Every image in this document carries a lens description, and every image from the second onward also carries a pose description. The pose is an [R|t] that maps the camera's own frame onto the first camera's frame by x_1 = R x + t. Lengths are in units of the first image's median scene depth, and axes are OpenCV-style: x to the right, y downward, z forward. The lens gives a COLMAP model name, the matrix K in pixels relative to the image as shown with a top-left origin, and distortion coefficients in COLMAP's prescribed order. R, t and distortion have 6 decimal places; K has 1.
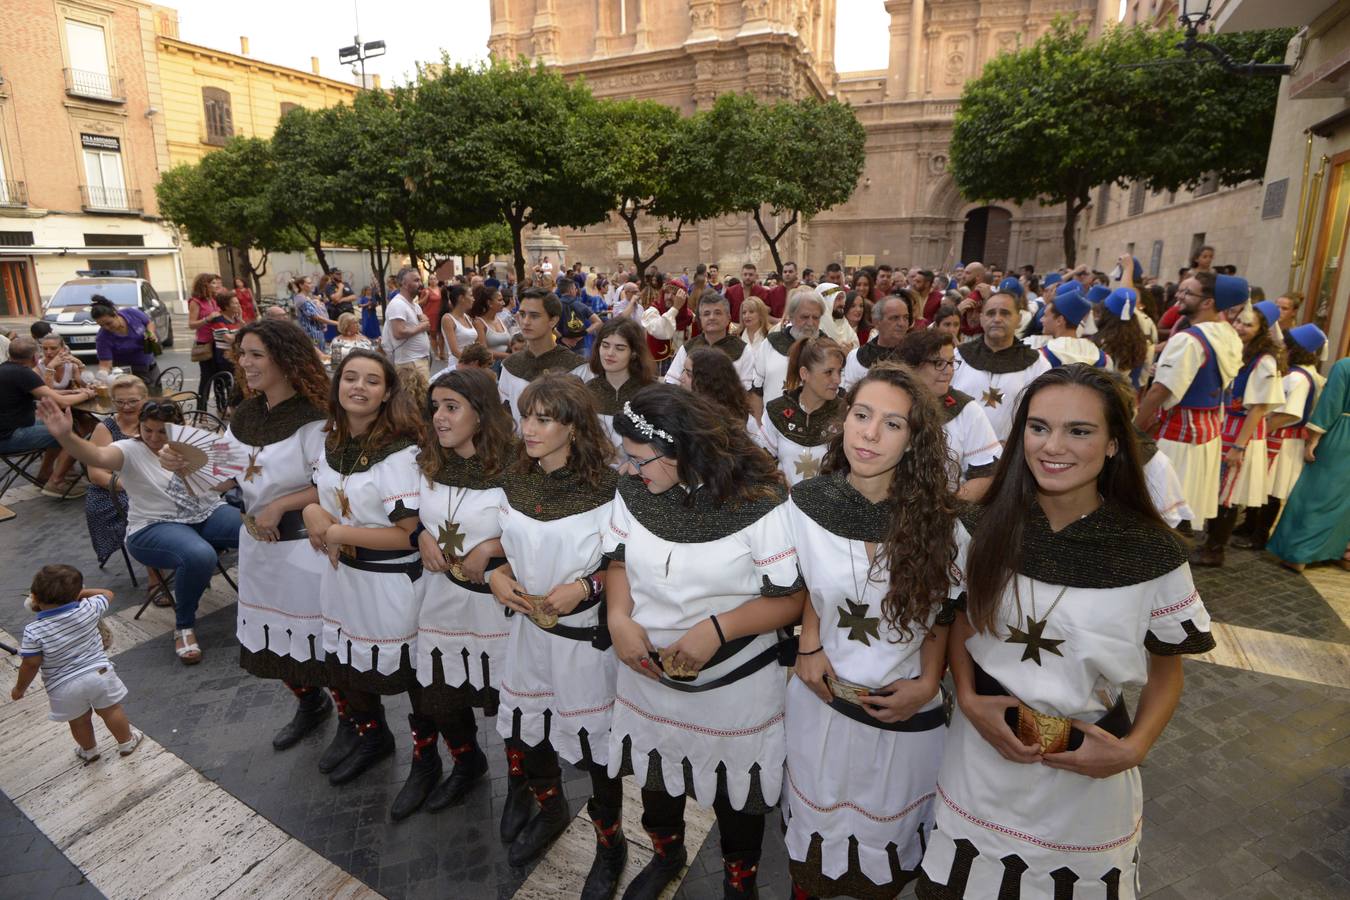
lens RADIAL K [[668.2, 0, 677.6], [0, 668.2, 426.5], [0, 0, 1]] dist [-0.033828, -0.007393]
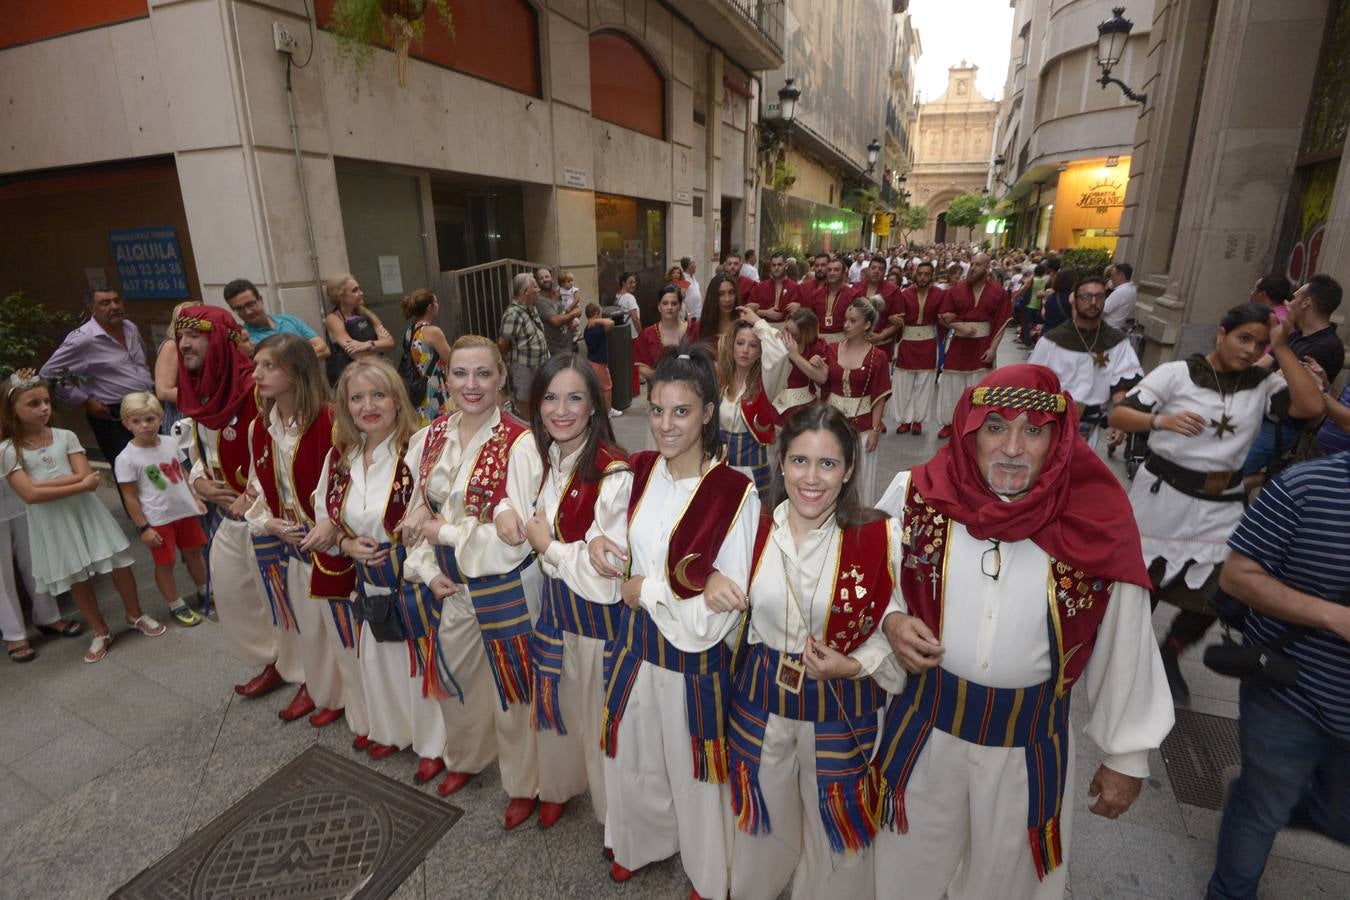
lens RADIAL K [[637.8, 0, 678.0], [0, 637.8, 450.1], [0, 0, 1]] dist [-0.043101, -0.005266]
pose [[0.998184, -0.028443, 0.053098, -0.815833], [0.023667, 0.995794, 0.088512, 0.360779], [-0.055392, -0.087095, 0.994659, -1.603608]]
